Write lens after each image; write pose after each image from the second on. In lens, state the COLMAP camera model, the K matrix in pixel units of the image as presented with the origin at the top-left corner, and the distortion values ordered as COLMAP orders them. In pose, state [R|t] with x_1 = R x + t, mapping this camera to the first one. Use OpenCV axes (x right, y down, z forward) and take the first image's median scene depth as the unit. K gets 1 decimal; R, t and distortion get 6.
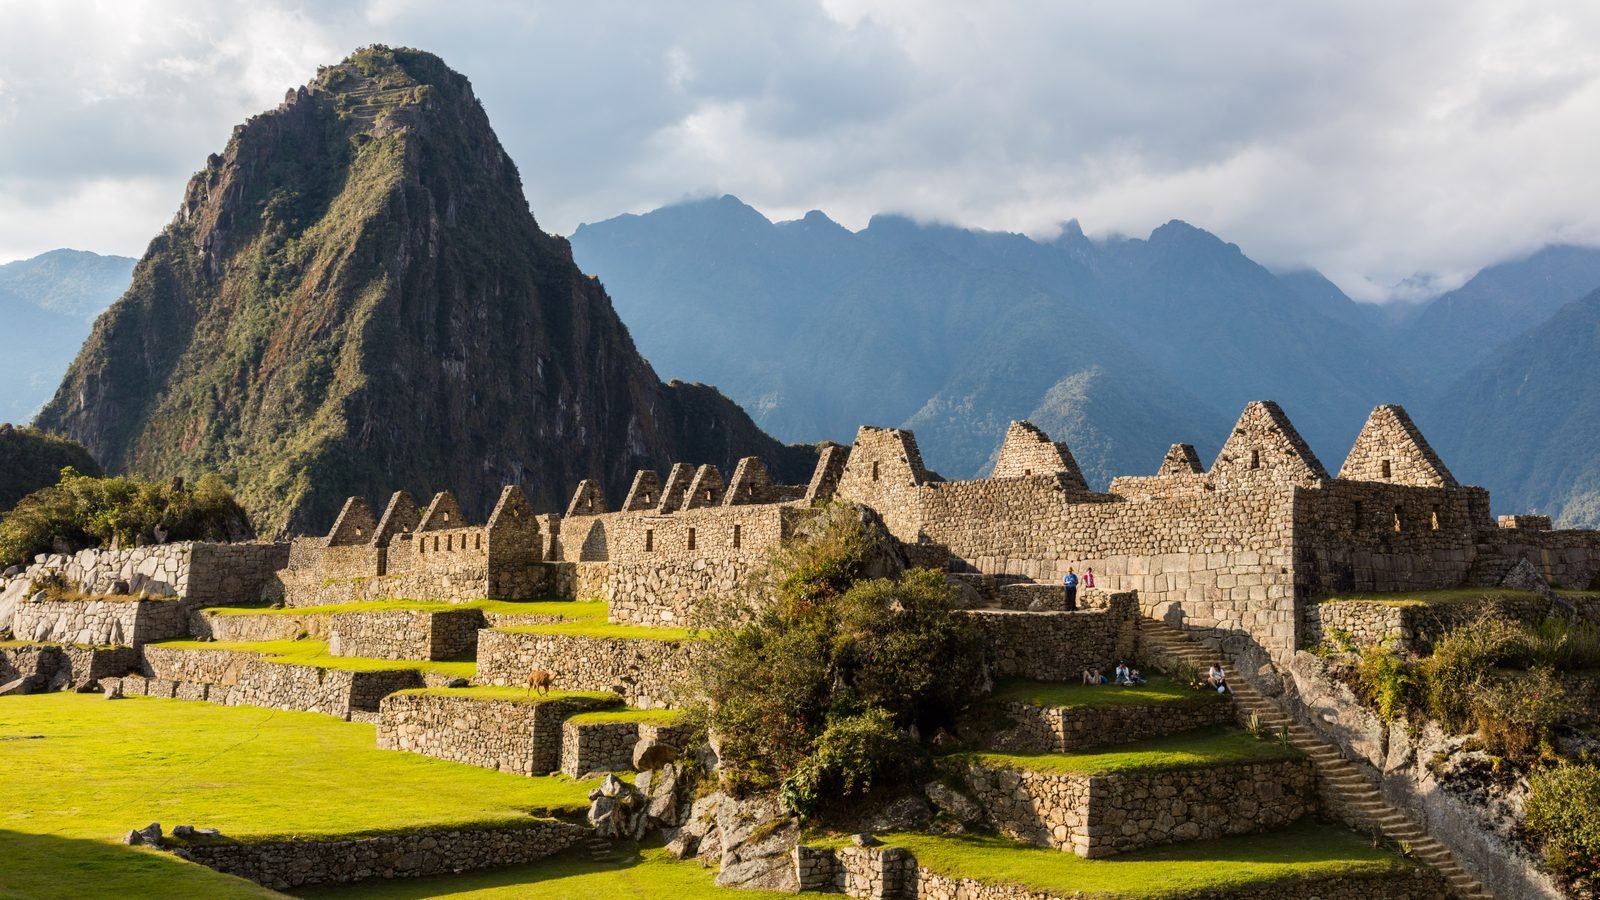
lens RADIAL K [[1712.8, 0, 800.0], [0, 1712.8, 450.0], [0, 0, 1]] dist [-0.002248, -0.003825]
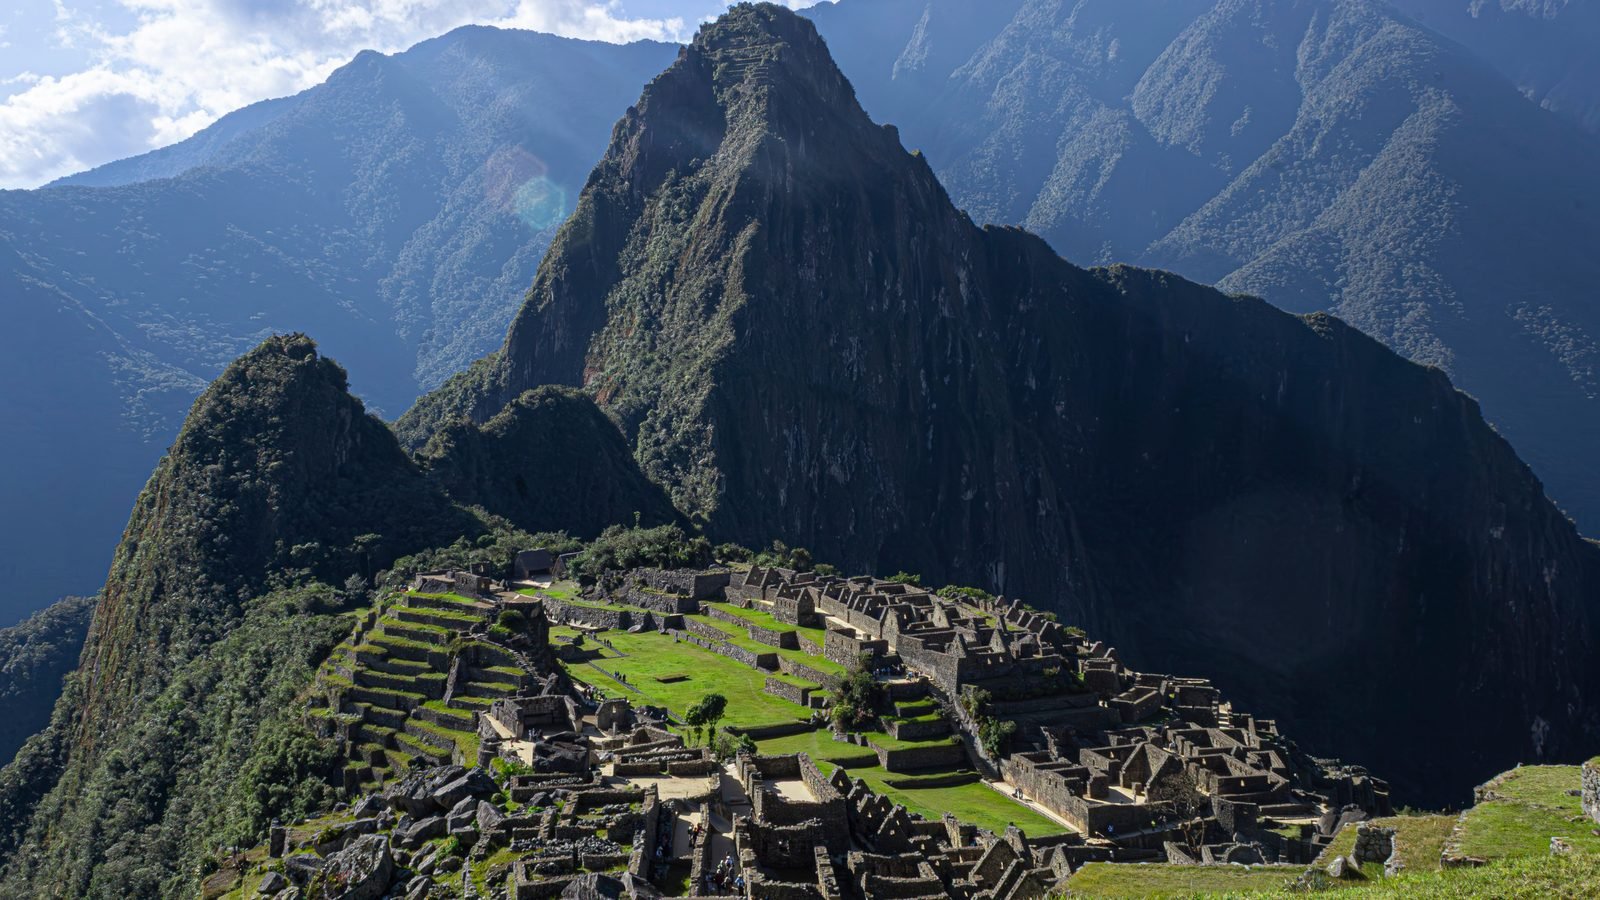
lens RADIAL K [[1712.8, 0, 800.0], [0, 1712.8, 450.0], [0, 0, 1]] dist [-0.002248, -0.003825]
pose [[0.976790, 0.004770, -0.214146, 0.091891], [0.031794, 0.985449, 0.166973, -0.140780], [0.211827, -0.169906, 0.962425, -0.366933]]
